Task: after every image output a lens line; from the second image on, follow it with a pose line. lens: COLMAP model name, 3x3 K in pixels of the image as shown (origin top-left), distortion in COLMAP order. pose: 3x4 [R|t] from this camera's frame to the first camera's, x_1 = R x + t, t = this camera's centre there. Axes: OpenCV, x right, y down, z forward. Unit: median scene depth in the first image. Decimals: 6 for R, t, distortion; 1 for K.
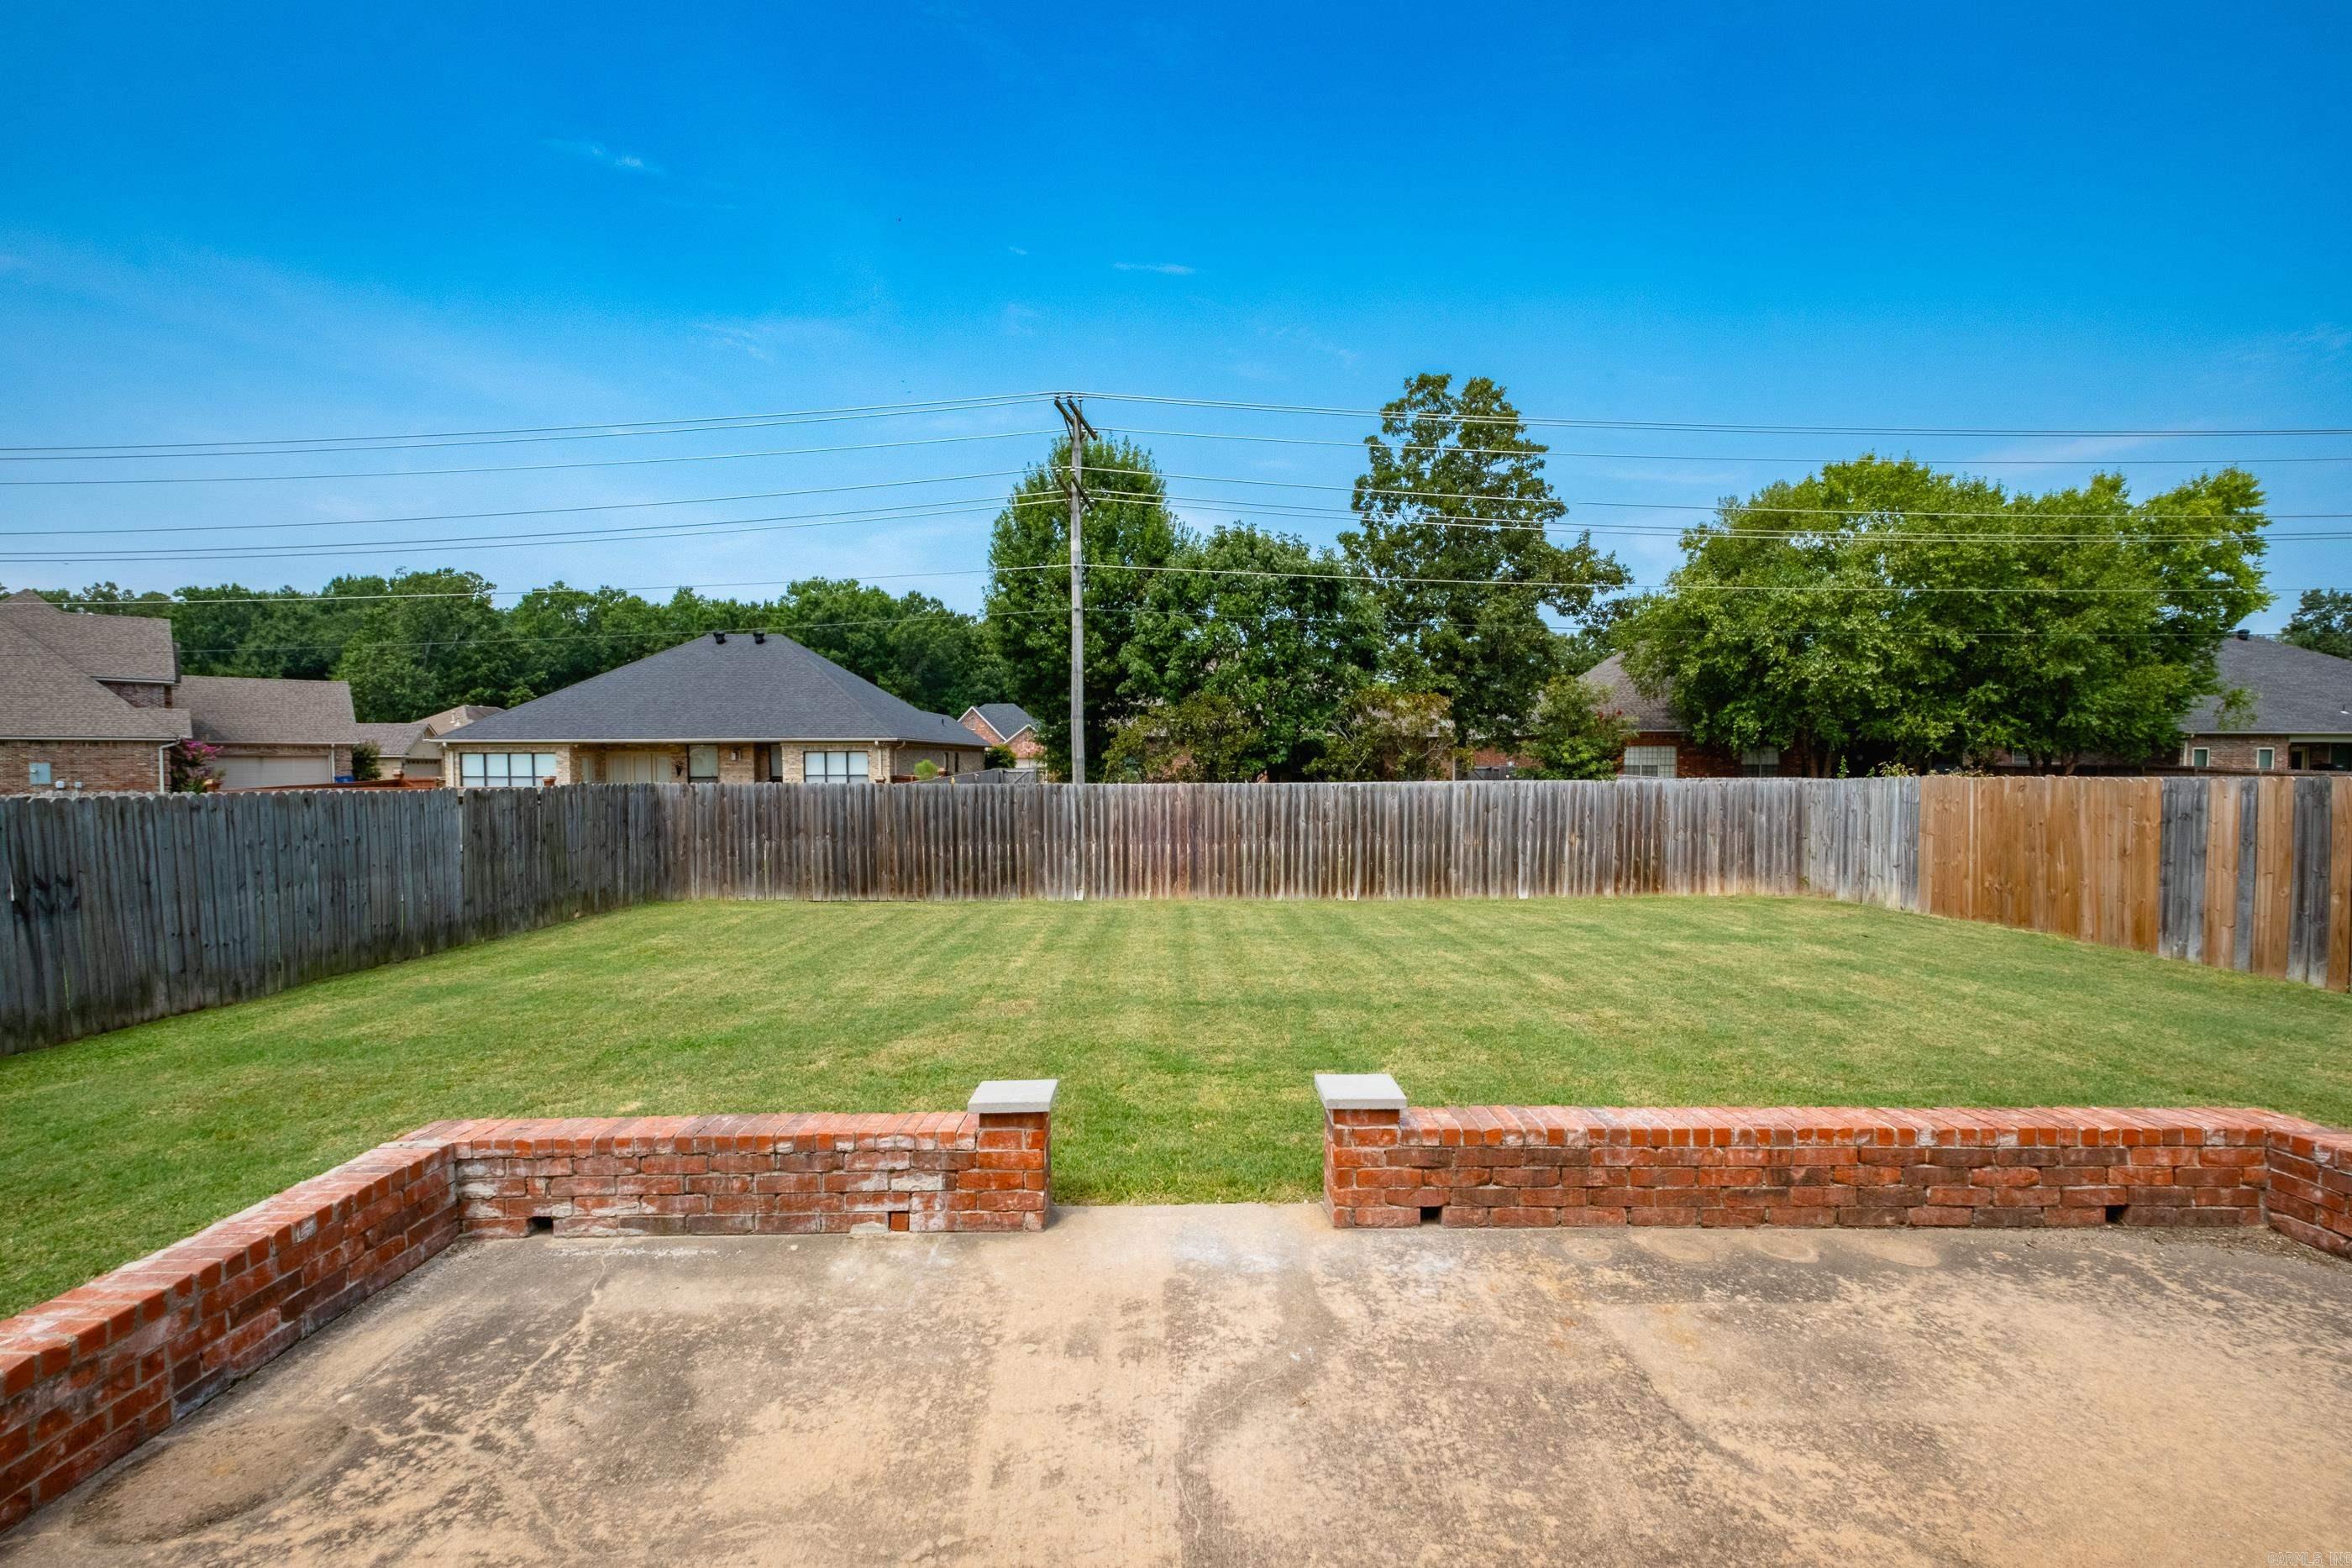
lens RADIAL K [[1018.8, 0, 1190.4], [0, 1018.8, 785.2], [0, 0, 1]] dist [0.010060, -0.006692]
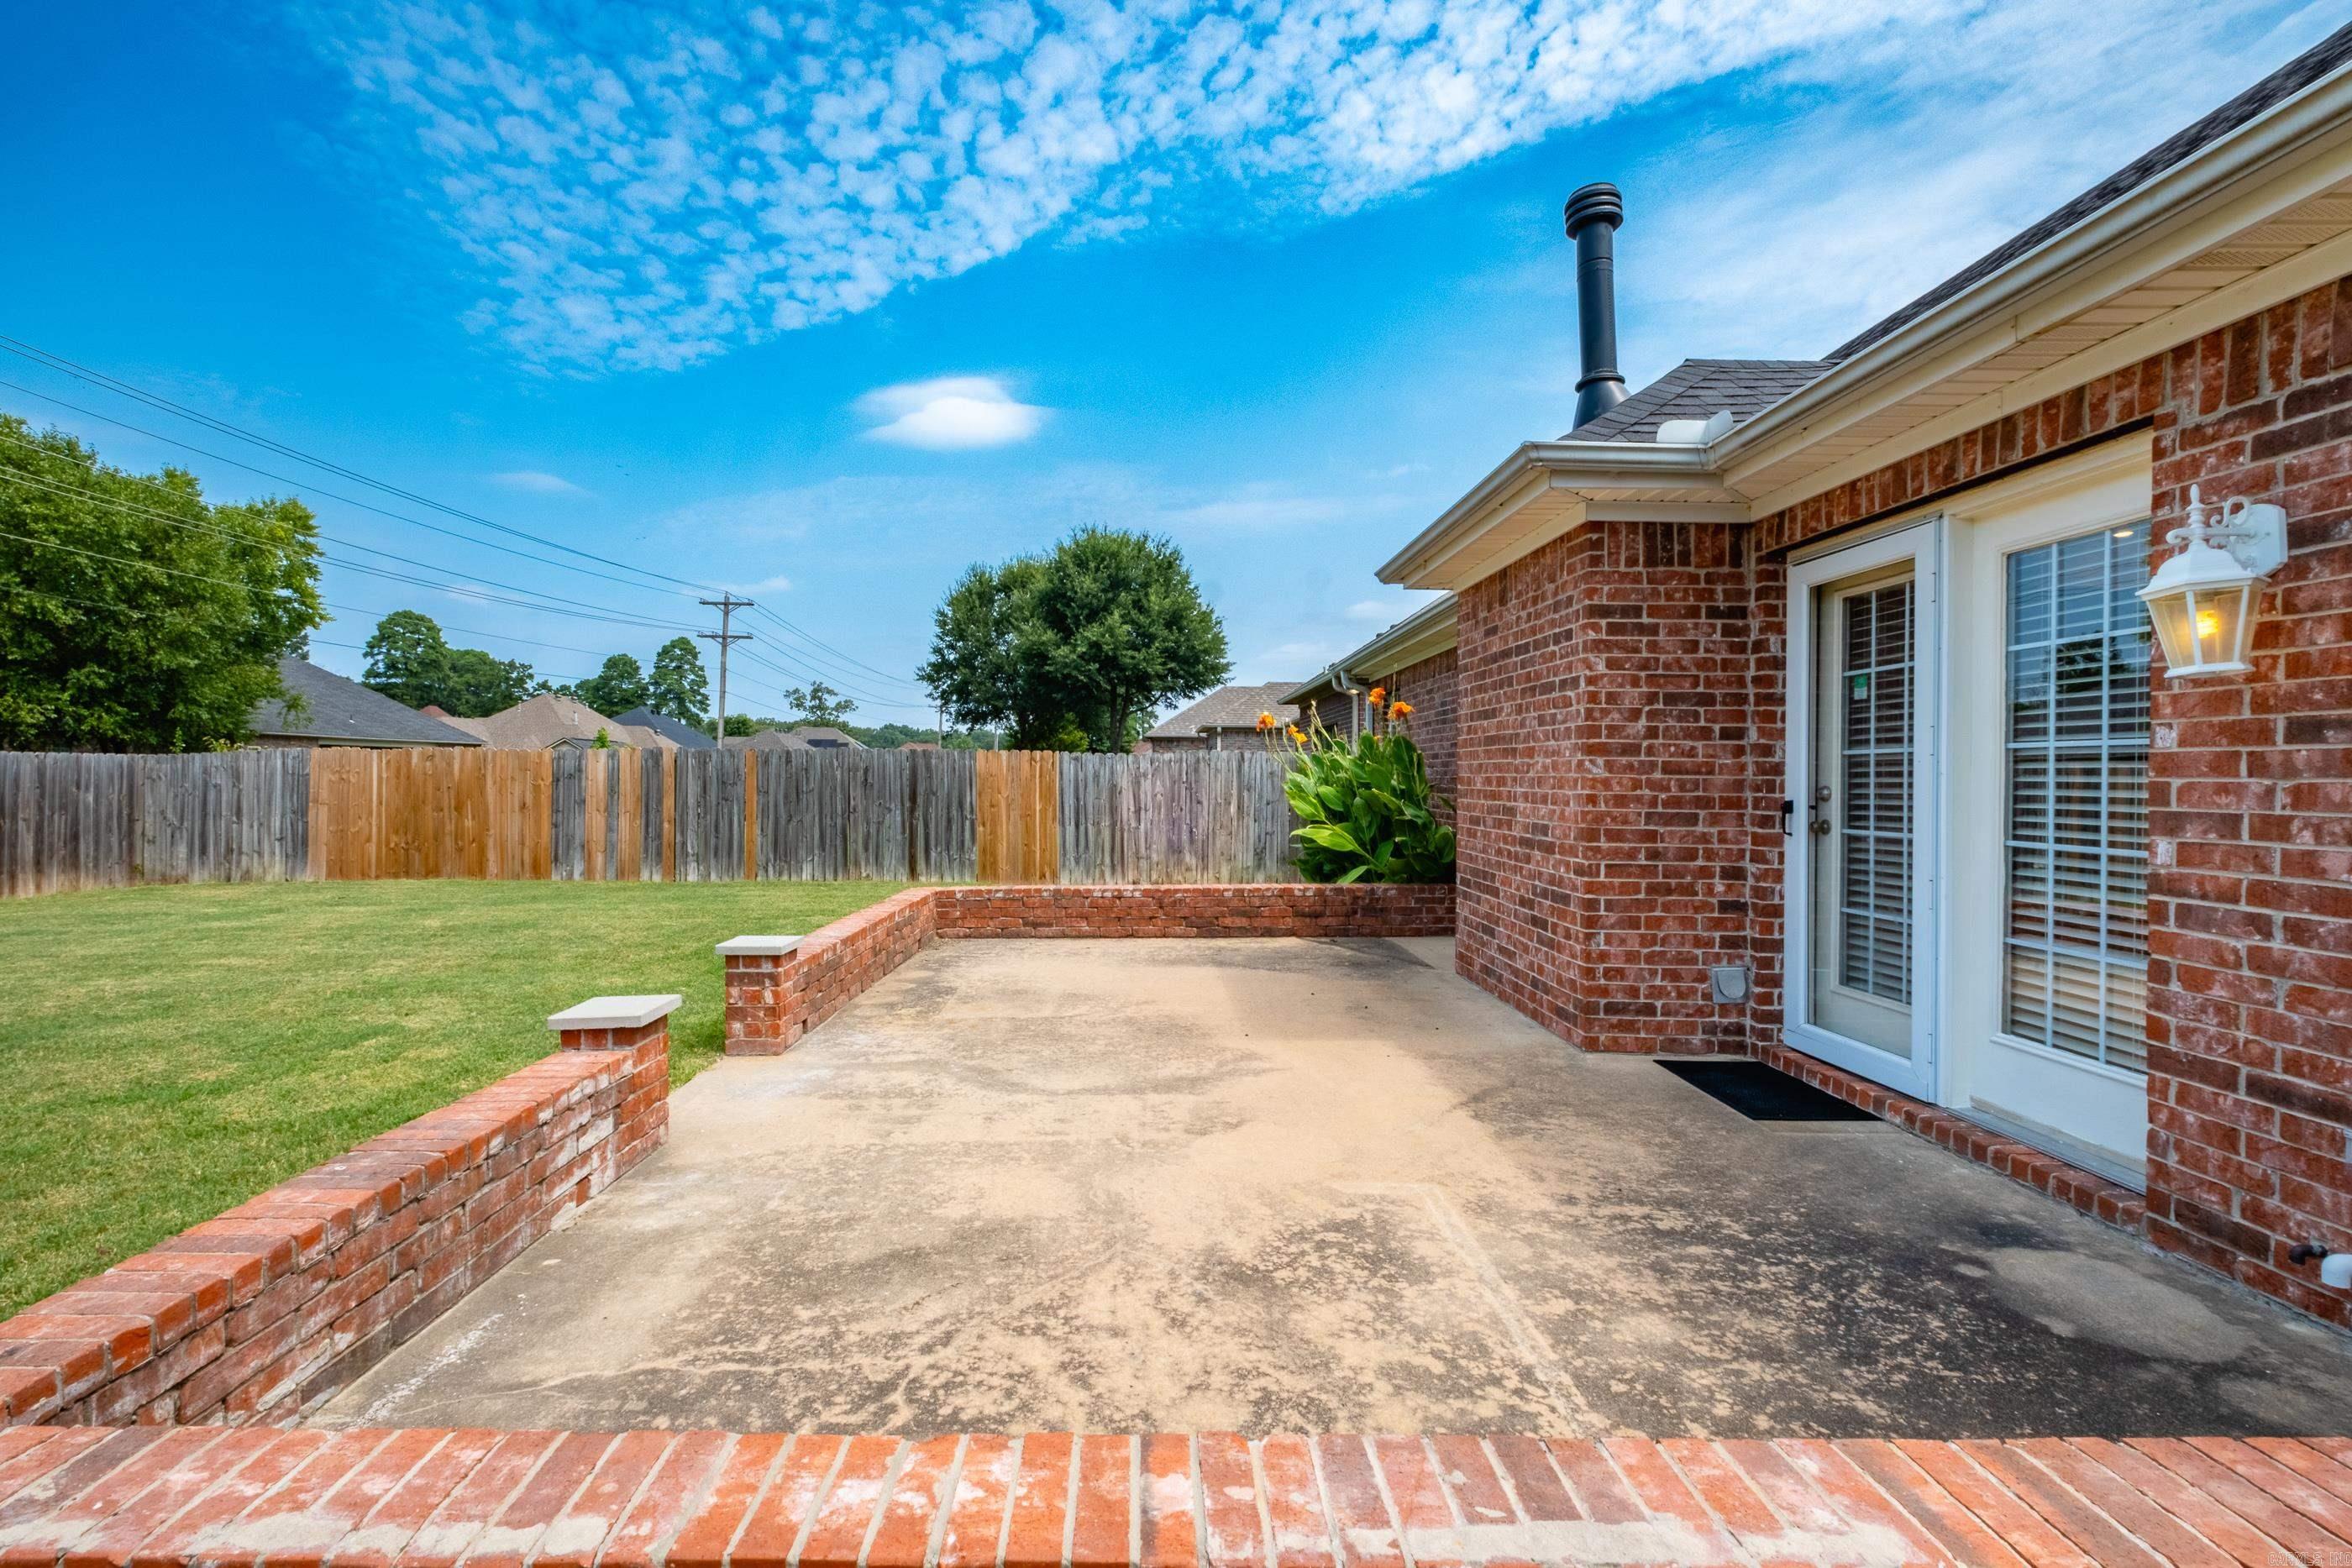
lens RADIAL K [[1043.5, 0, 1116.7], [0, 1043.5, 779.9], [0, 0, 1]] dist [0.011118, -0.010057]
pose [[0.037284, -0.000374, 0.999305, -0.259034], [0.011851, 0.999930, -0.000068, 0.028020], [-0.999234, 0.011845, 0.037286, 0.133948]]
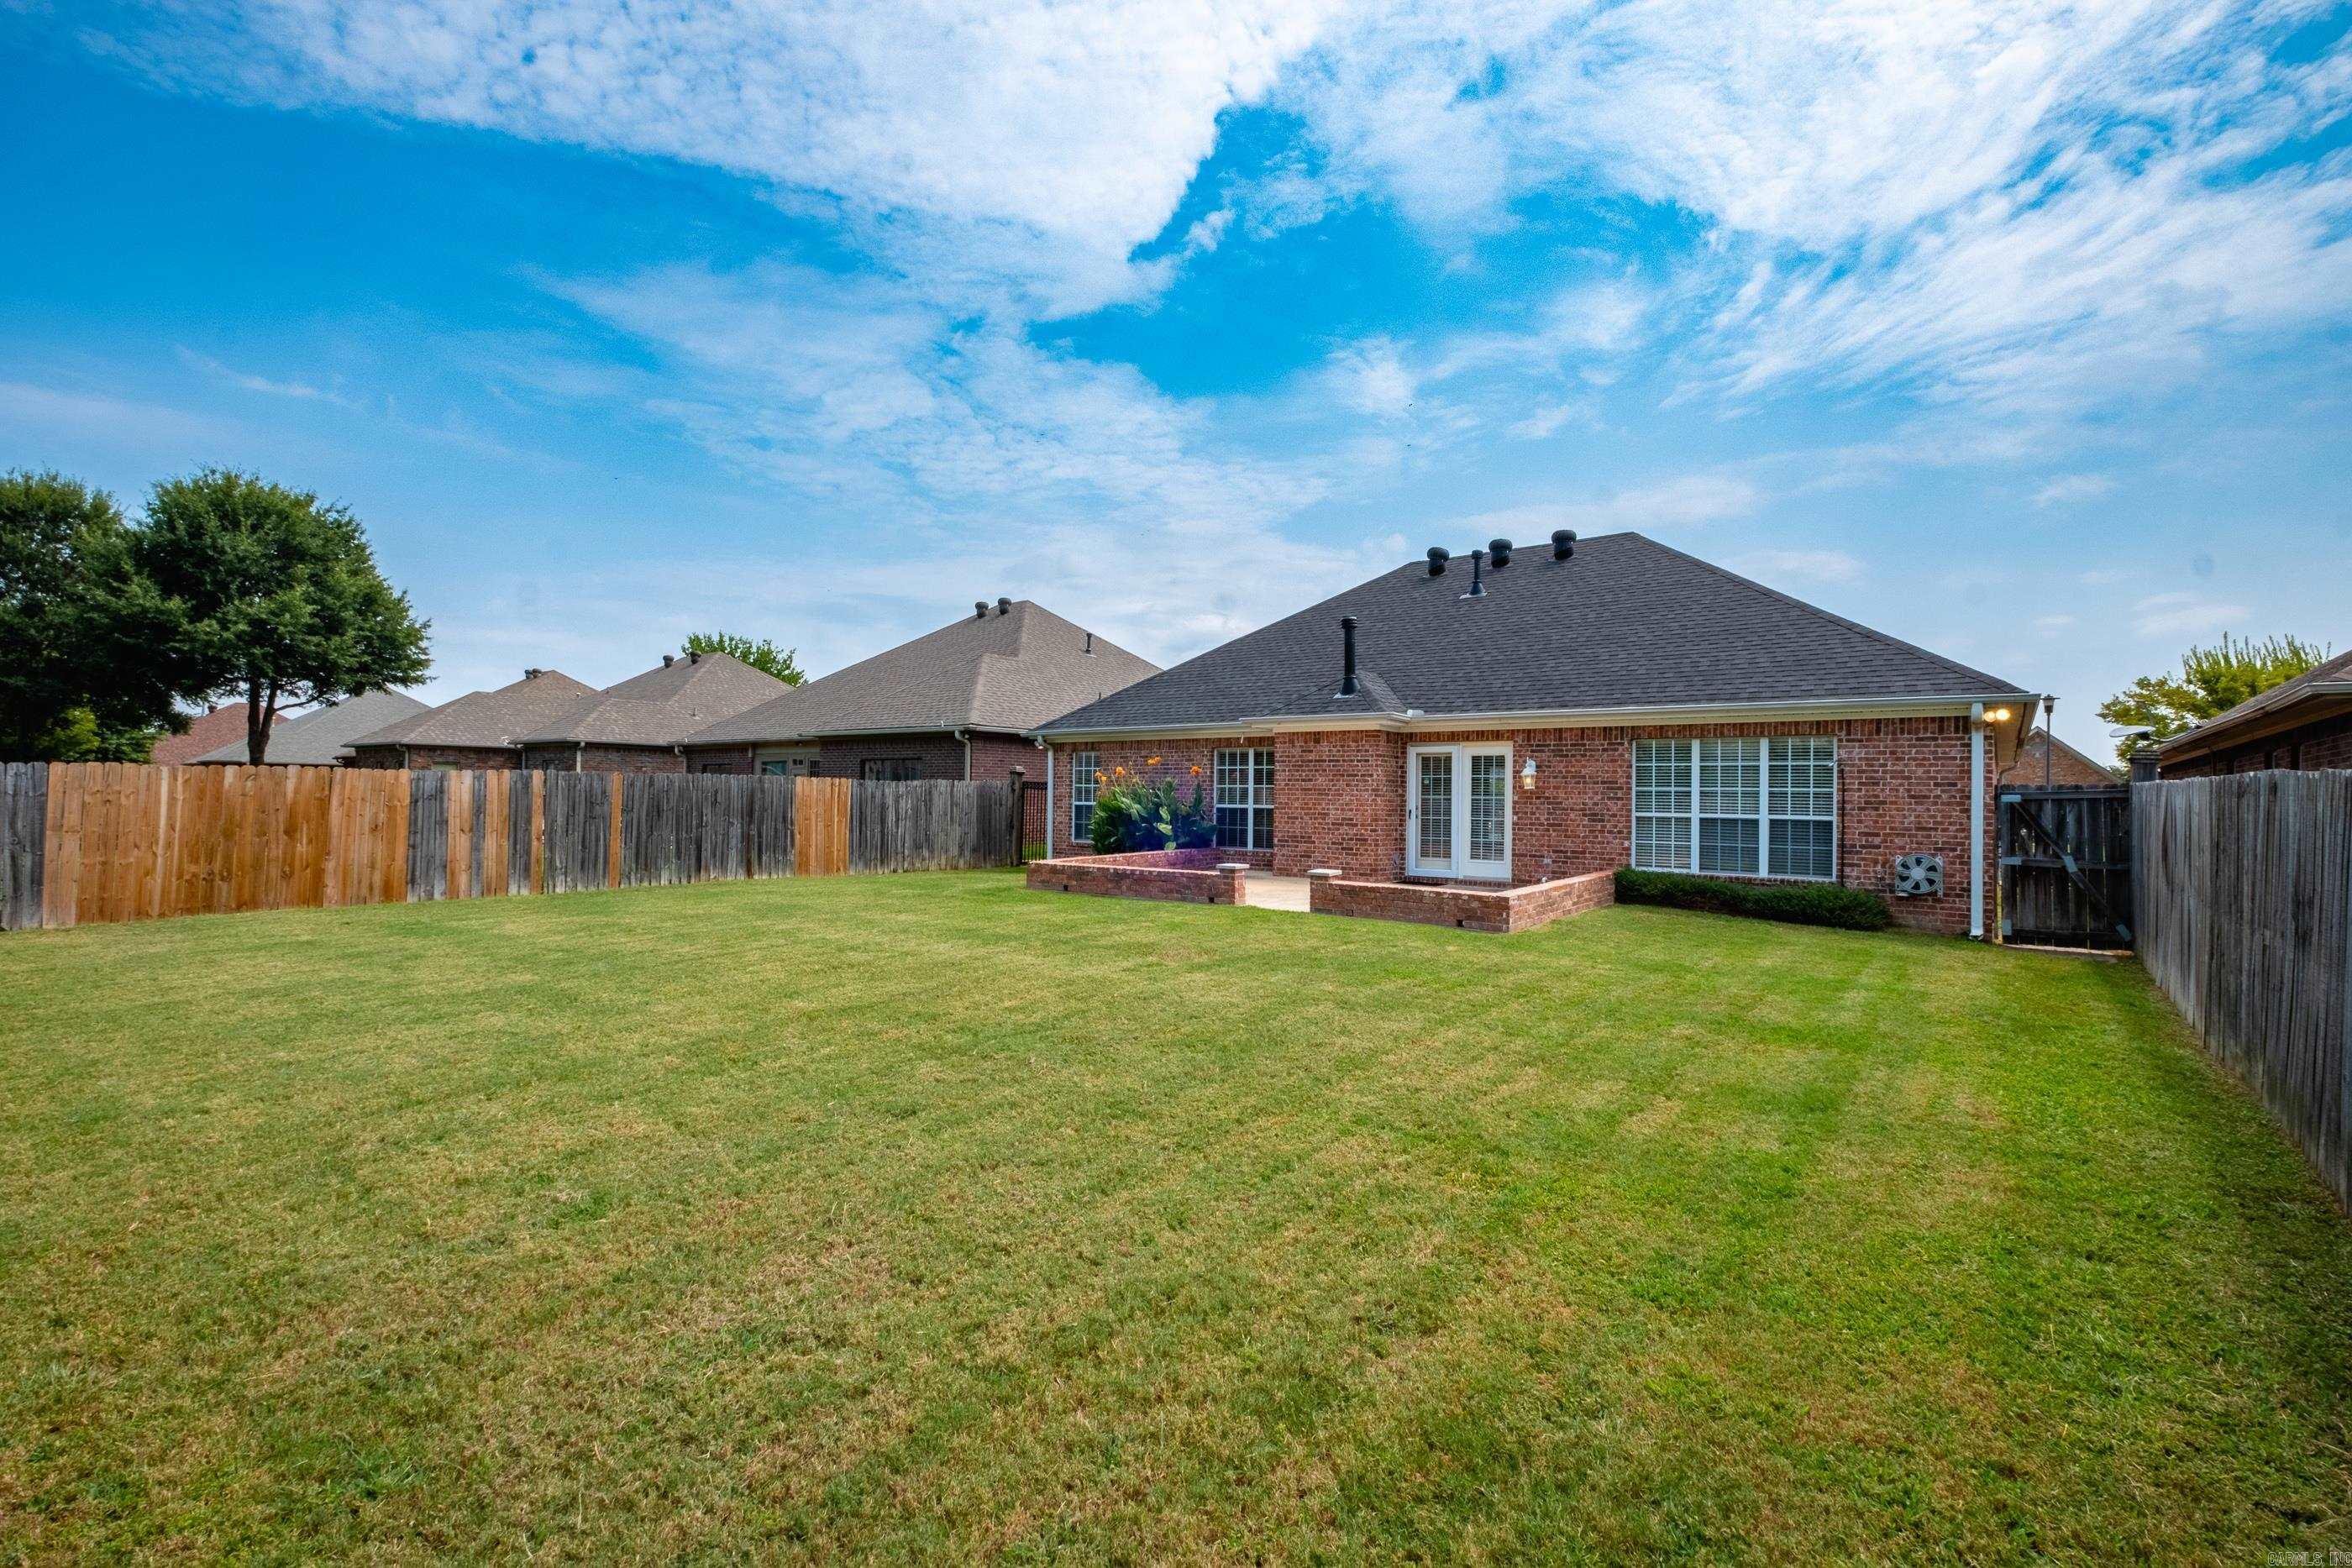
lens RADIAL K [[1036.9, 0, 1177.9], [0, 1036.9, 771.3], [0, 0, 1]] dist [0.001599, -0.001510]
pose [[-0.774139, 0.008199, 0.632963, -0.450478], [0.002270, 0.999946, -0.010177, 0.007358], [-0.633012, -0.006442, -0.774115, 0.919773]]
